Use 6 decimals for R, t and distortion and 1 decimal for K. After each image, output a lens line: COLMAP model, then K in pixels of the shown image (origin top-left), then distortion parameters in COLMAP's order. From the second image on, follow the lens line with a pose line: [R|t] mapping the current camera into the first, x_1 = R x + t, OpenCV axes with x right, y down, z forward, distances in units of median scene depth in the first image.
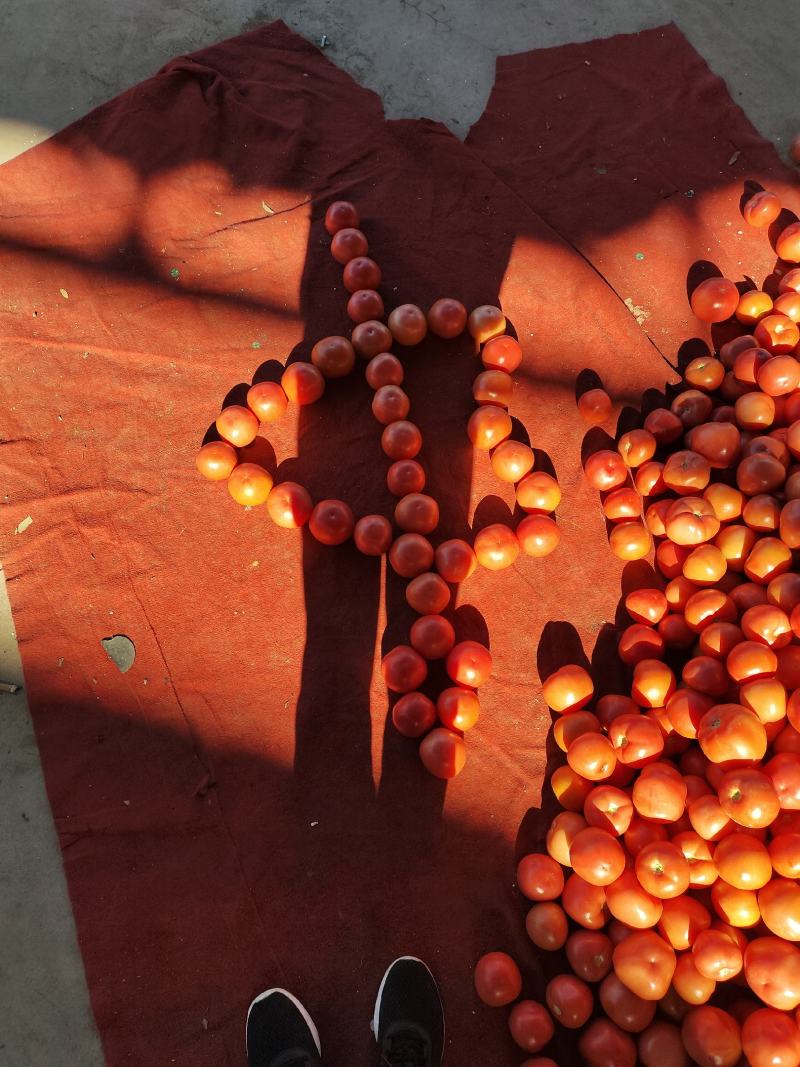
lens RADIAL K [[819.4, 0, 396.1], [0, 819.4, 531.1], [0, 0, 1]] dist [0.067096, -0.070063]
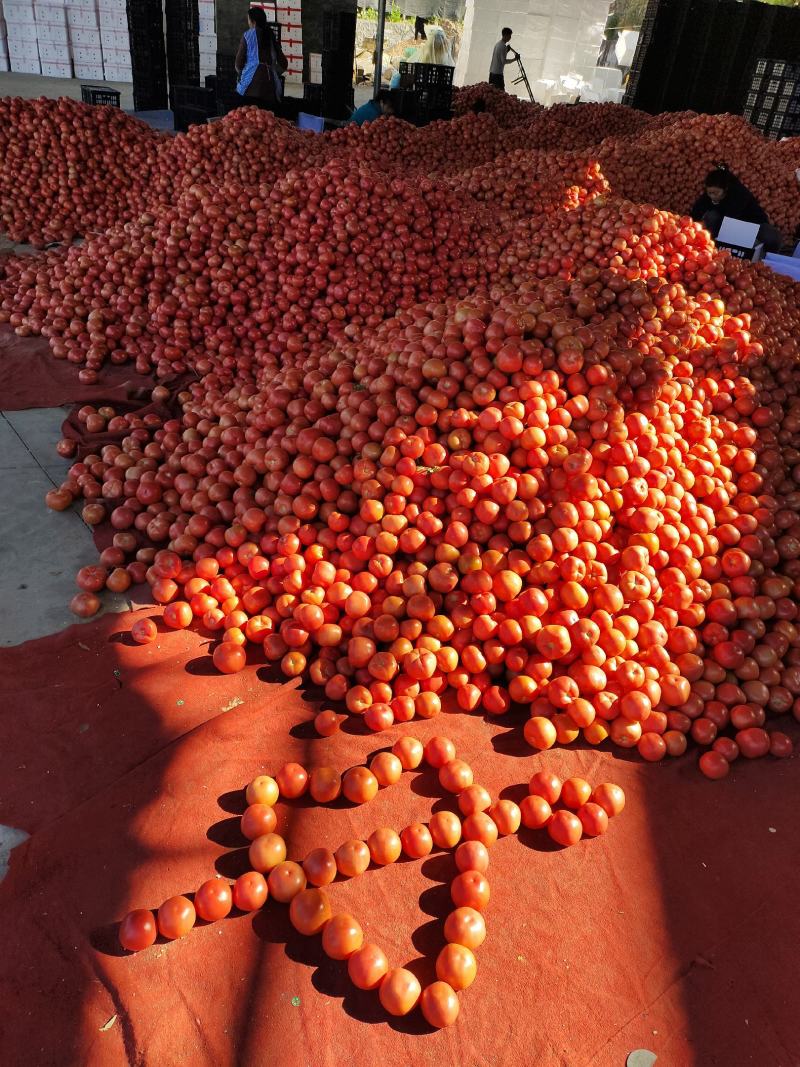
lens RADIAL K [[819.4, 0, 396.1], [0, 819.4, 531.1], [0, 0, 1]] dist [0.067096, -0.070063]
pose [[-0.189144, -0.576970, 0.794563, -0.722410], [0.873341, 0.271059, 0.404725, -0.745064], [-0.448888, 0.770476, 0.452622, 0.117088]]
